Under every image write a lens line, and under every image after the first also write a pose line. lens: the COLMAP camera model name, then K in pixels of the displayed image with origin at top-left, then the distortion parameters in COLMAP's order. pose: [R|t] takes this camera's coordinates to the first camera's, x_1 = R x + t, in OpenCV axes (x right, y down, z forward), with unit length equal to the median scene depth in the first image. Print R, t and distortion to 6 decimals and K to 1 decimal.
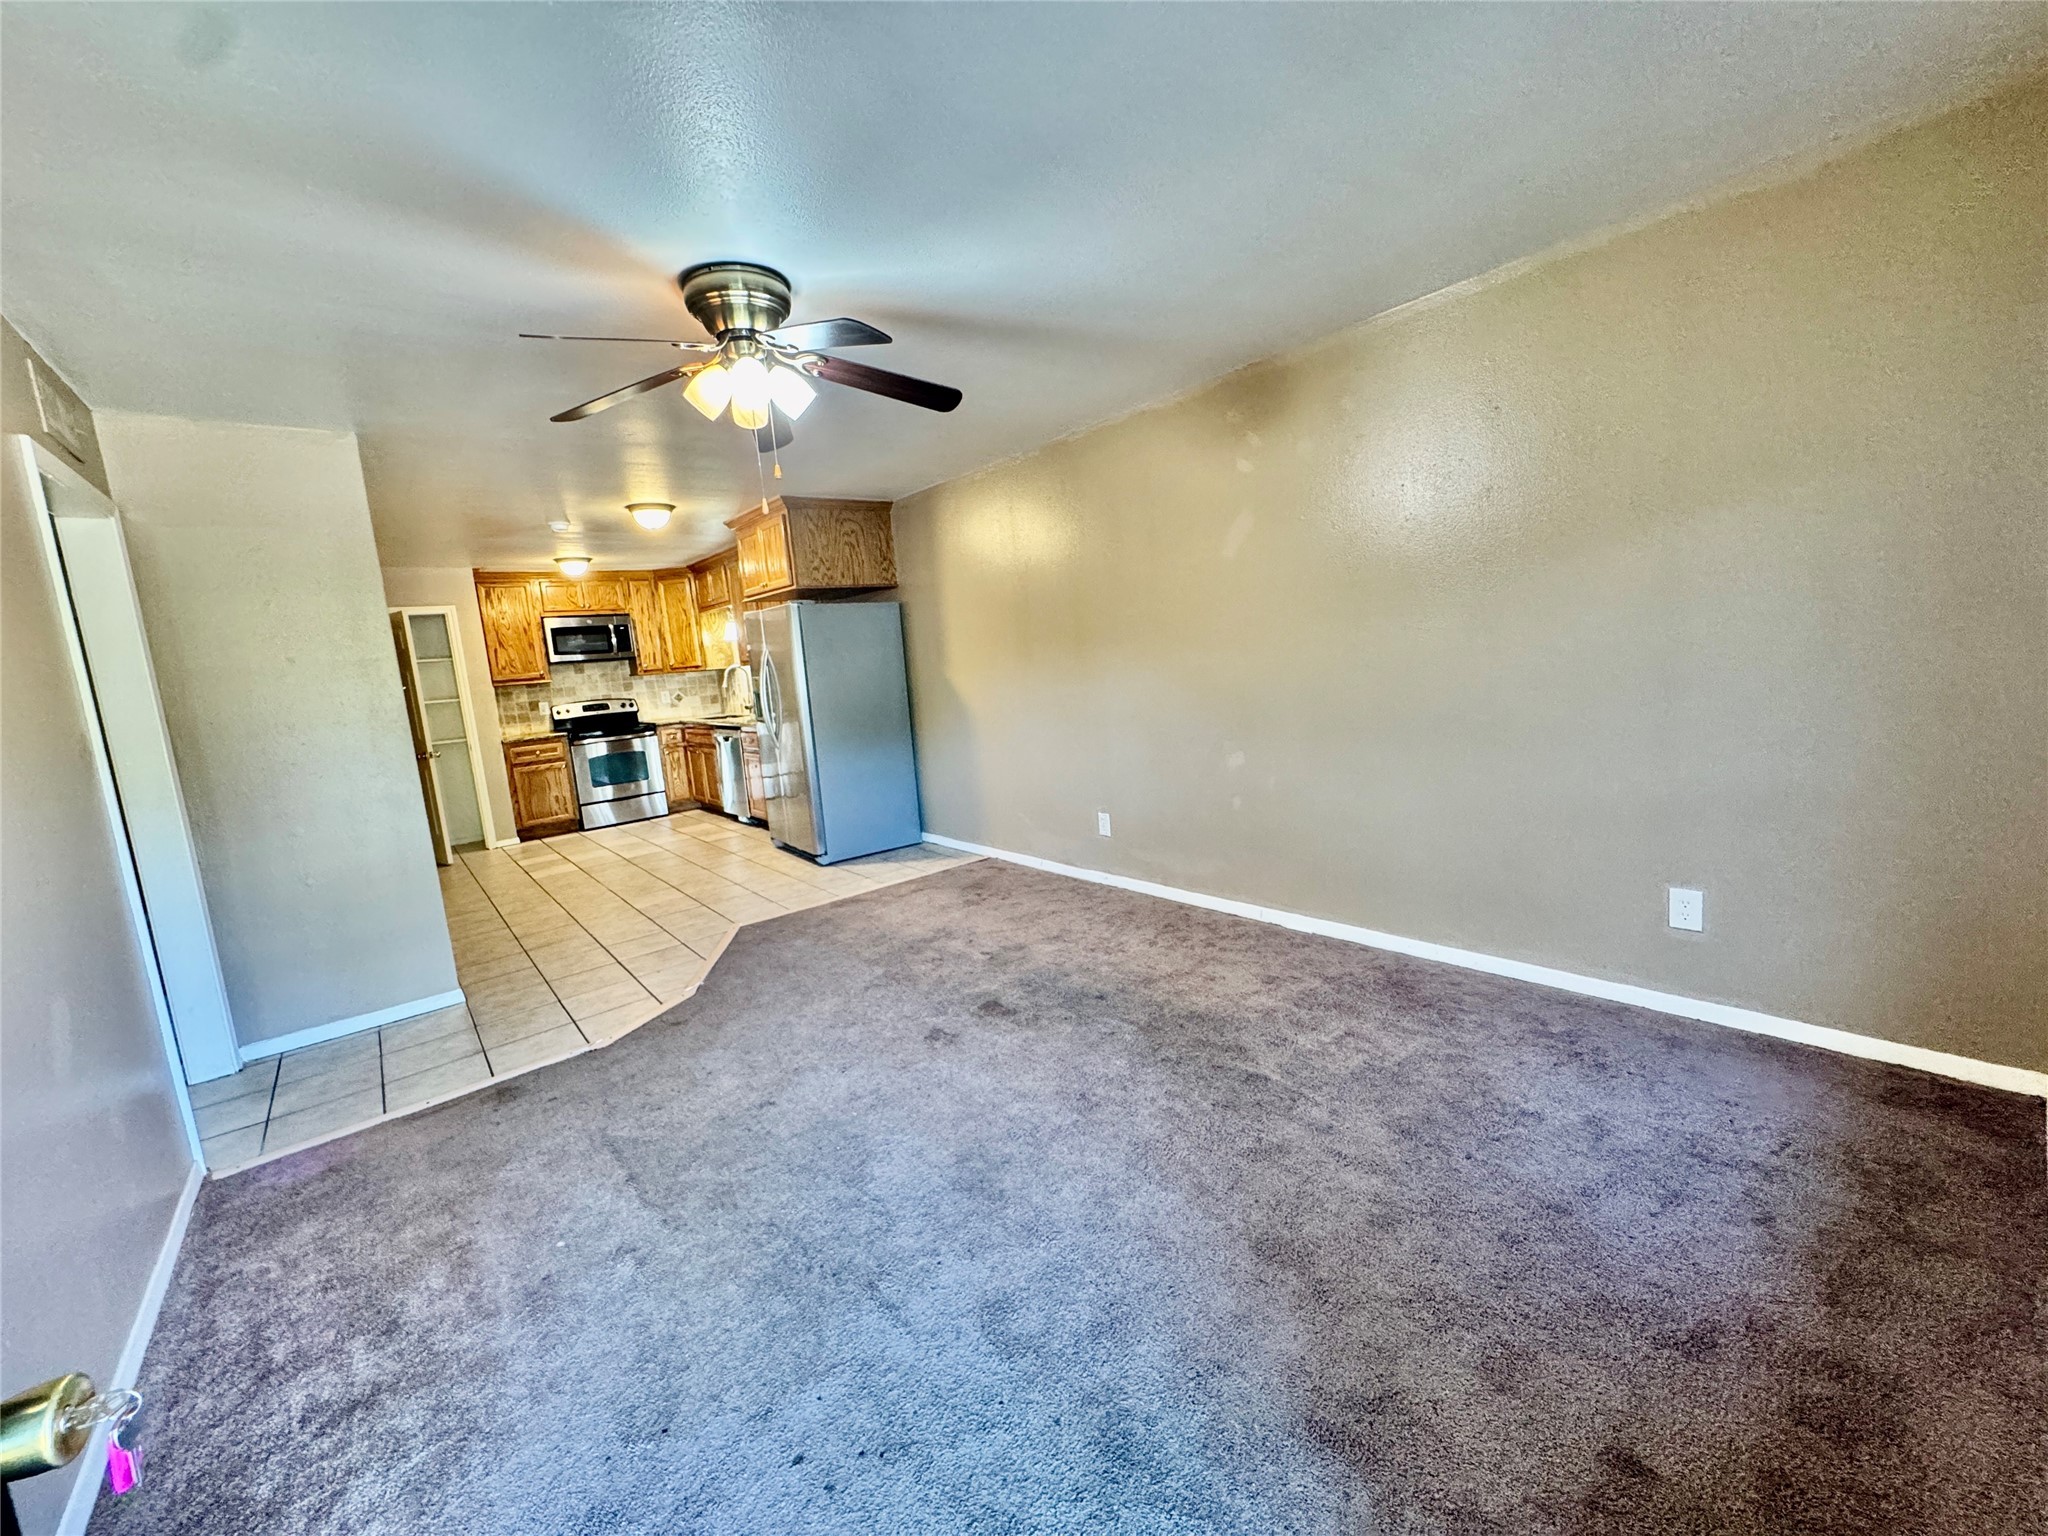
lens RADIAL K [[815.6, 0, 1022.2], [0, 815.6, 766.3], [0, 0, 1]] dist [-0.000366, 0.000347]
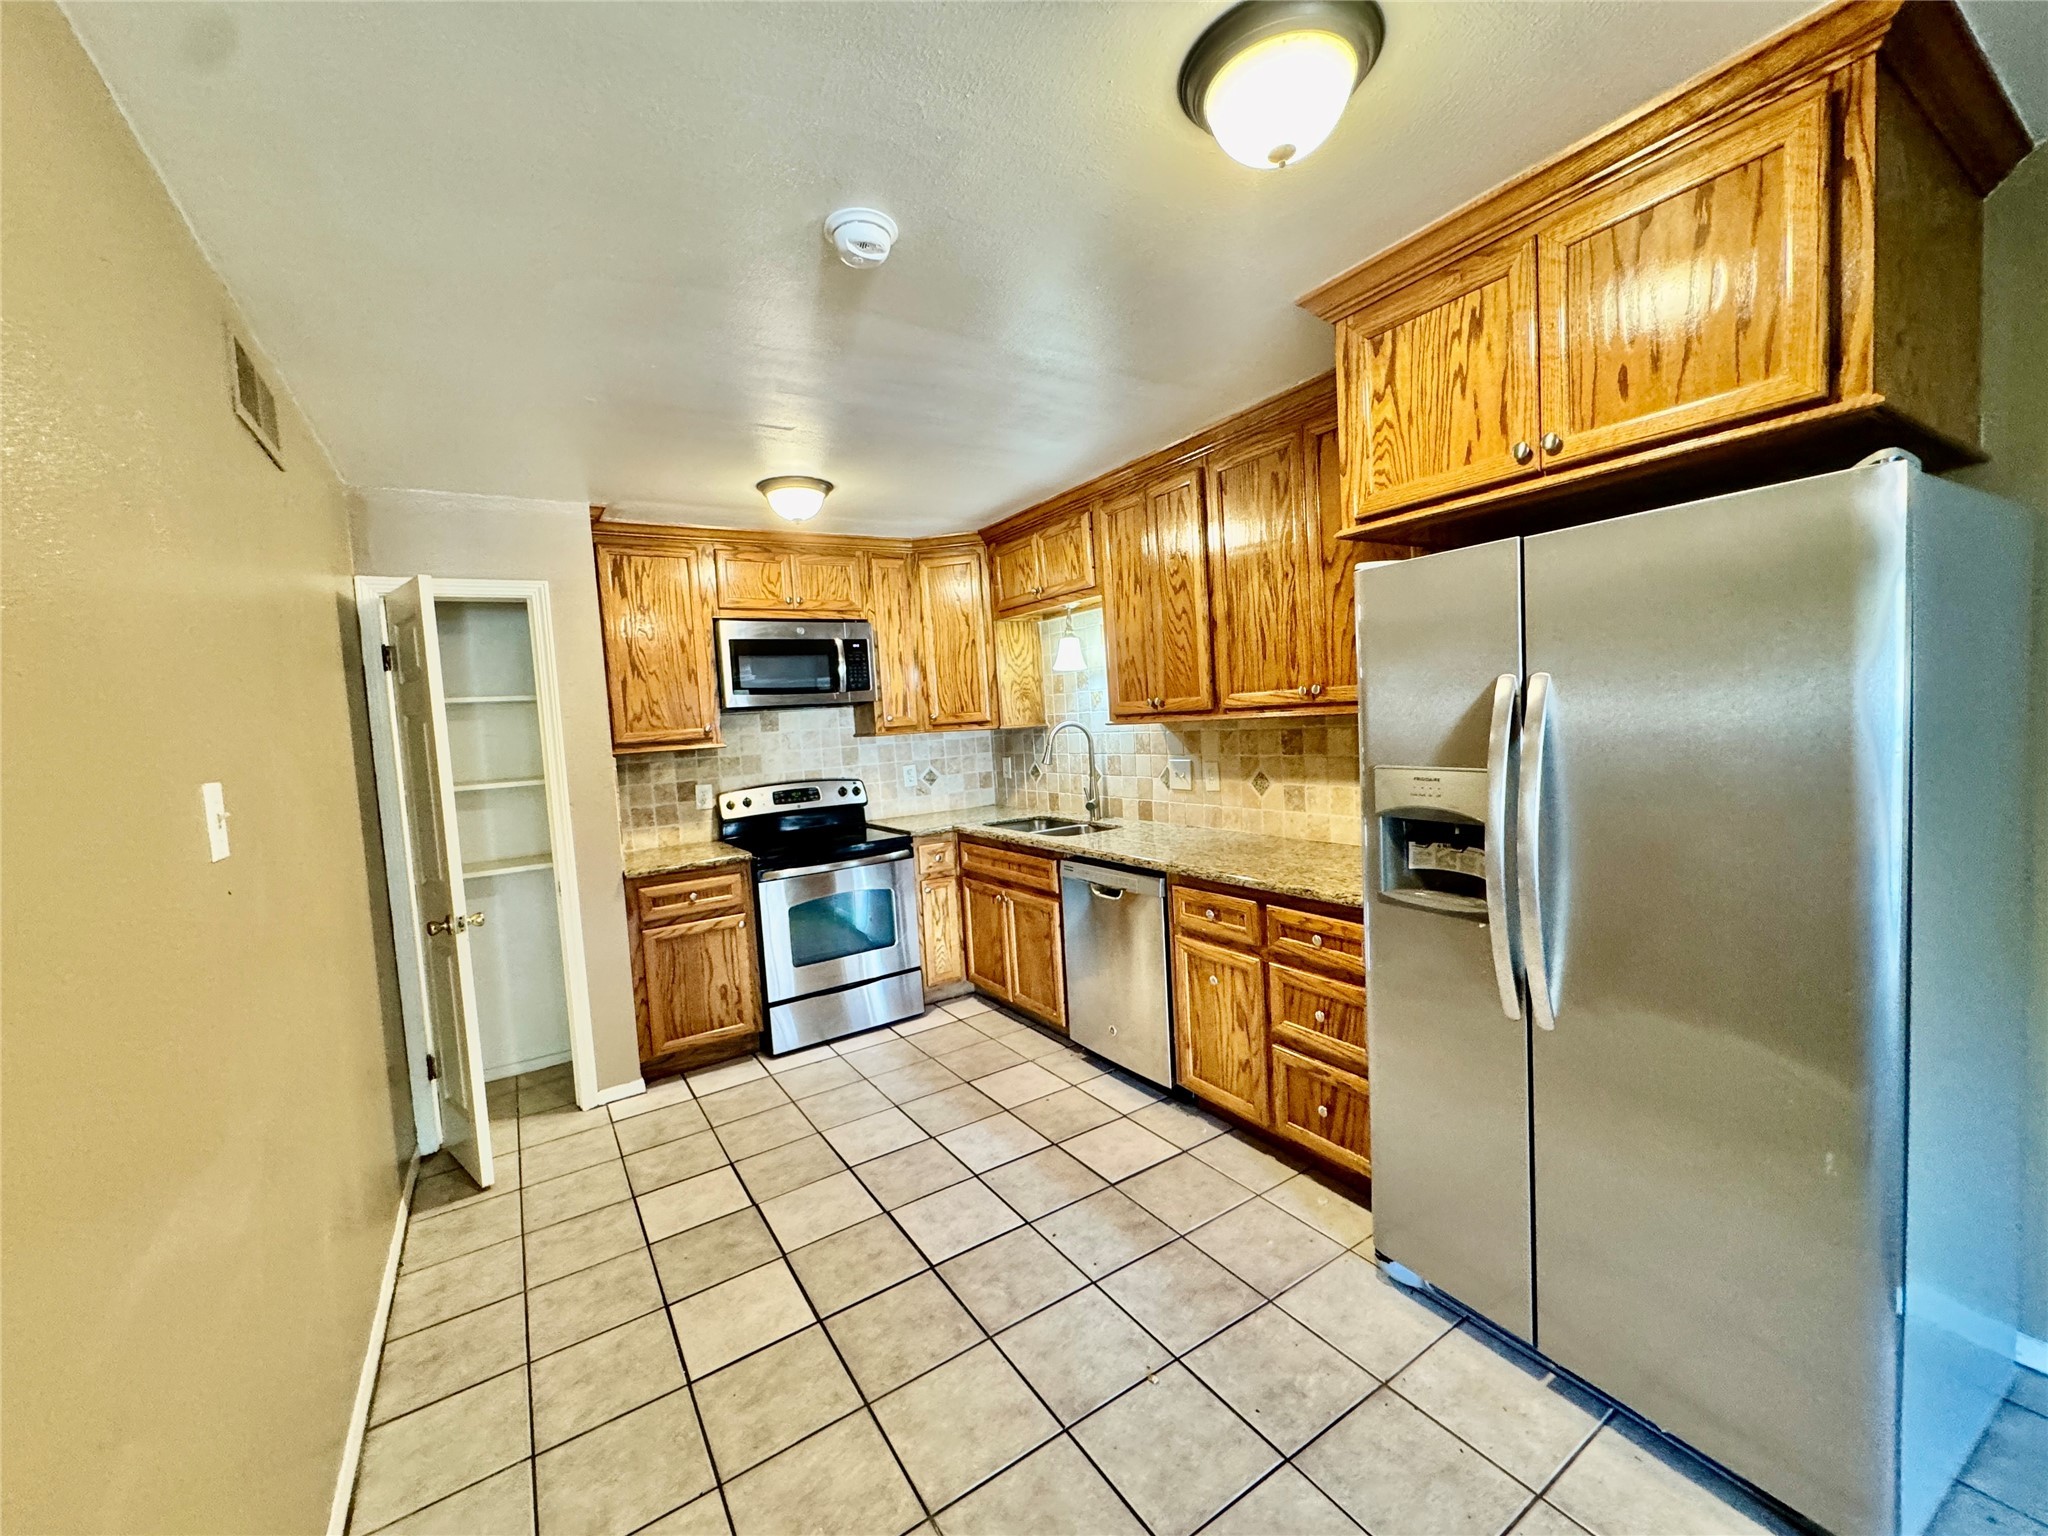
lens RADIAL K [[815.6, 0, 1022.2], [0, 815.6, 766.3], [0, 0, 1]] dist [-0.000366, 0.000347]
pose [[0.993098, 0.029321, -0.113562, -0.328828], [-0.037048, 0.997096, -0.066539, -0.063437], [0.111282, 0.070287, 0.991300, 0.509635]]
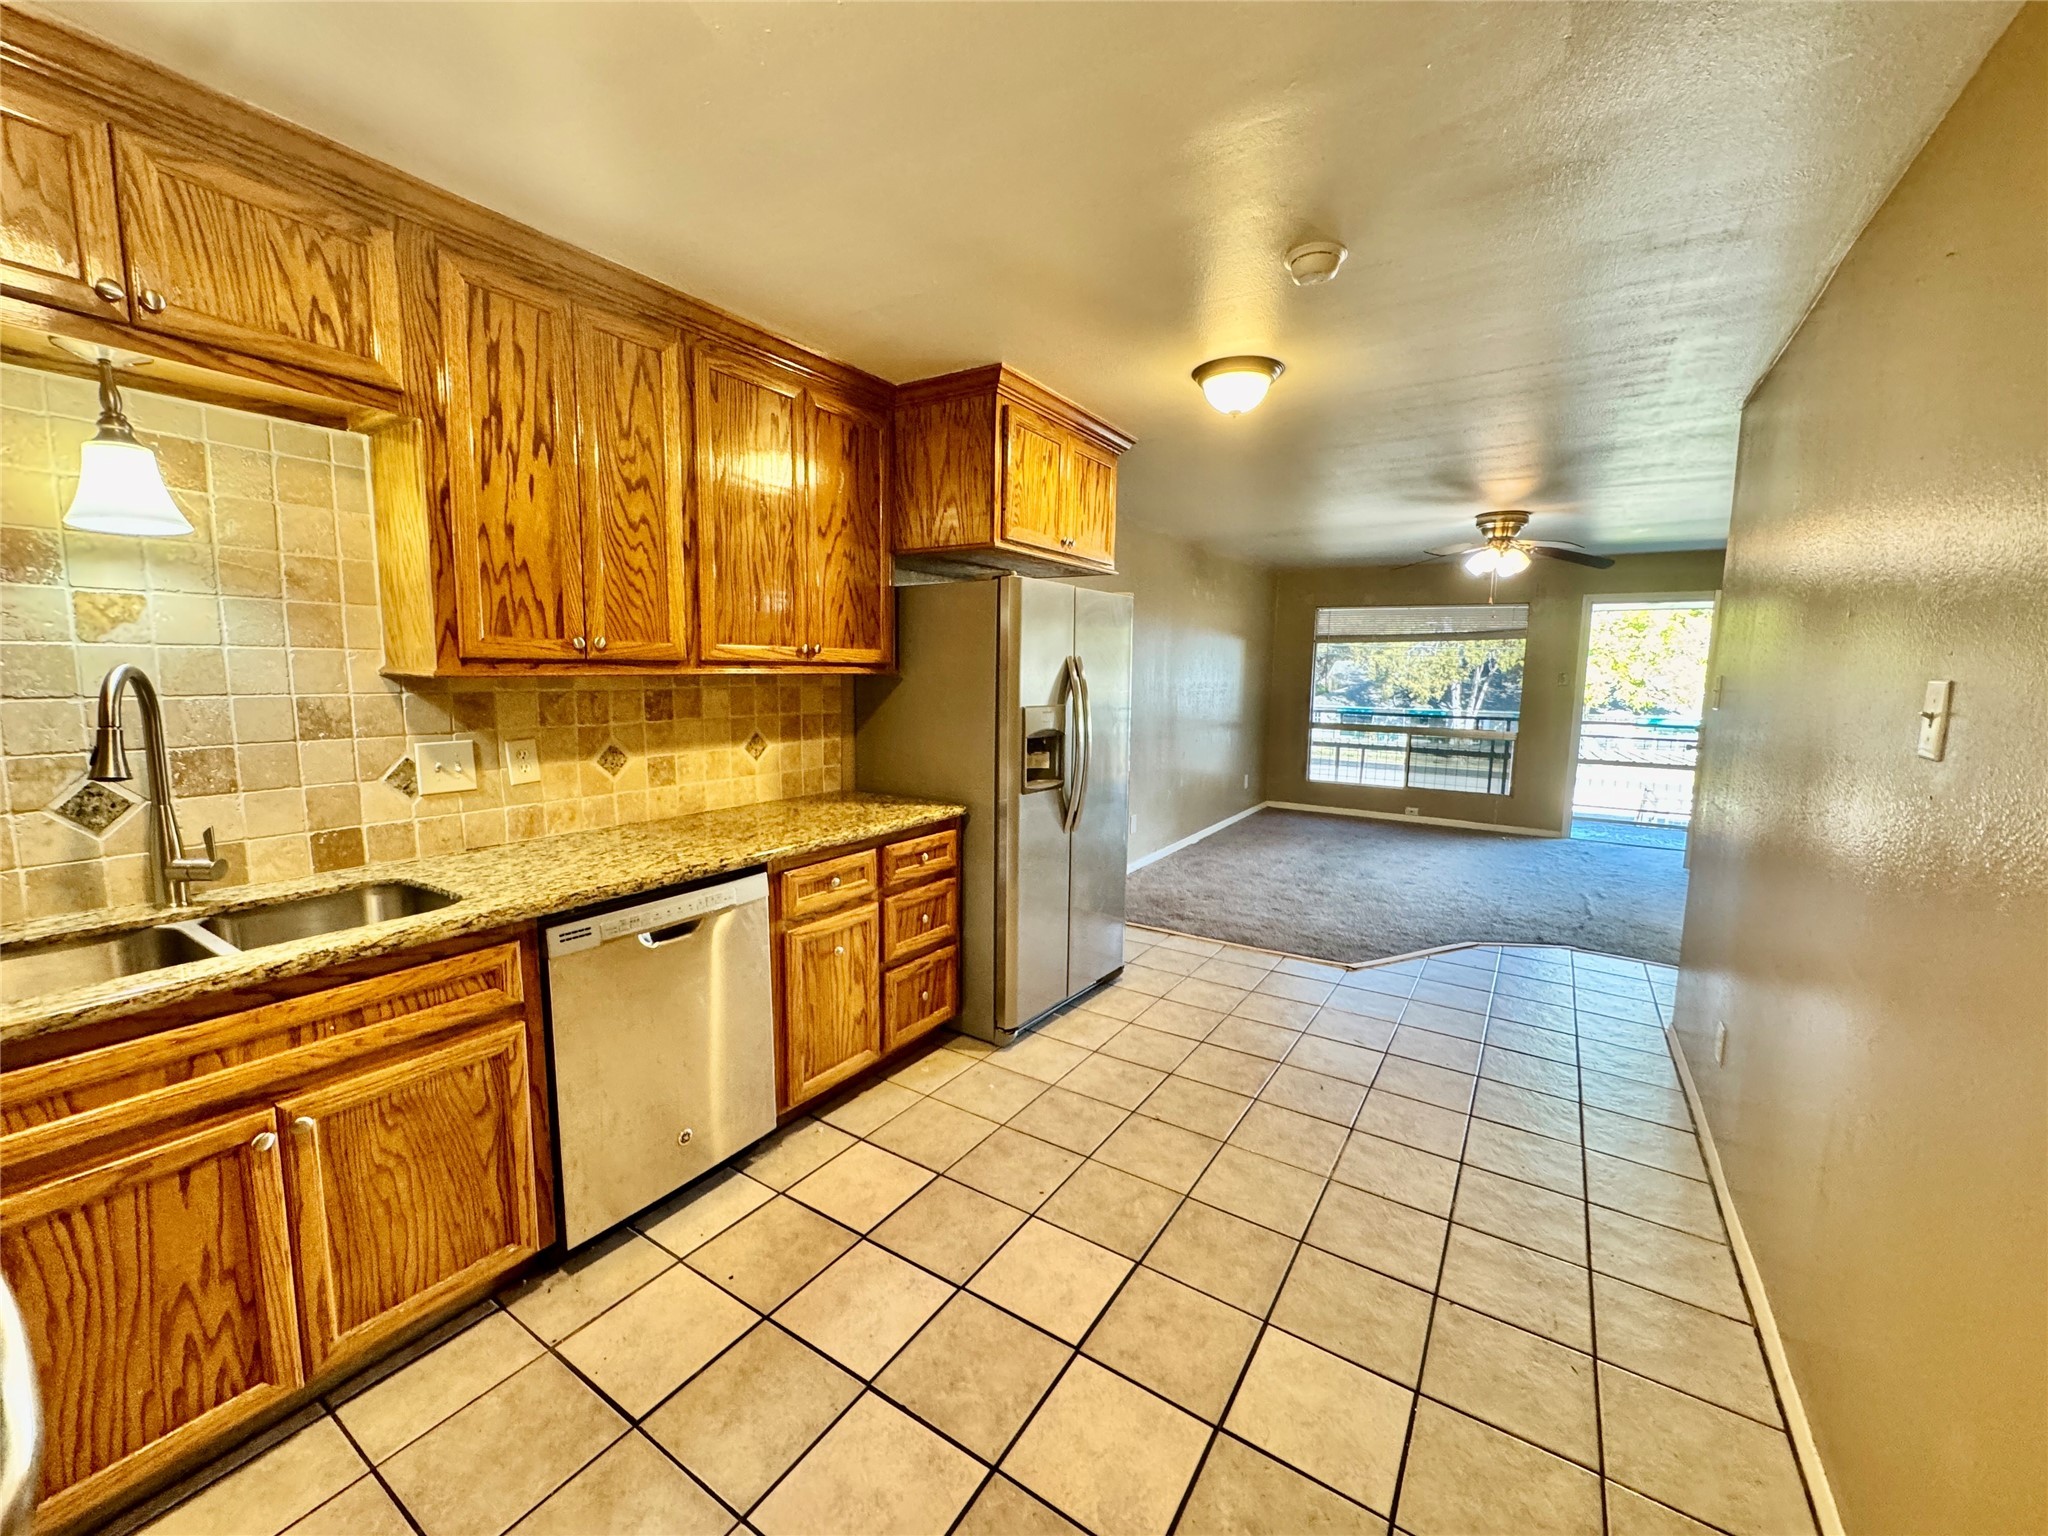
lens RADIAL K [[815.6, 0, 1022.2], [0, 815.6, 766.3], [0, 0, 1]] dist [-0.000366, 0.000347]
pose [[-0.302412, -0.038956, 0.952381, -0.620237], [0.144231, 0.985789, 0.086120, -0.089890], [-0.942202, 0.163407, -0.292496, 0.890634]]
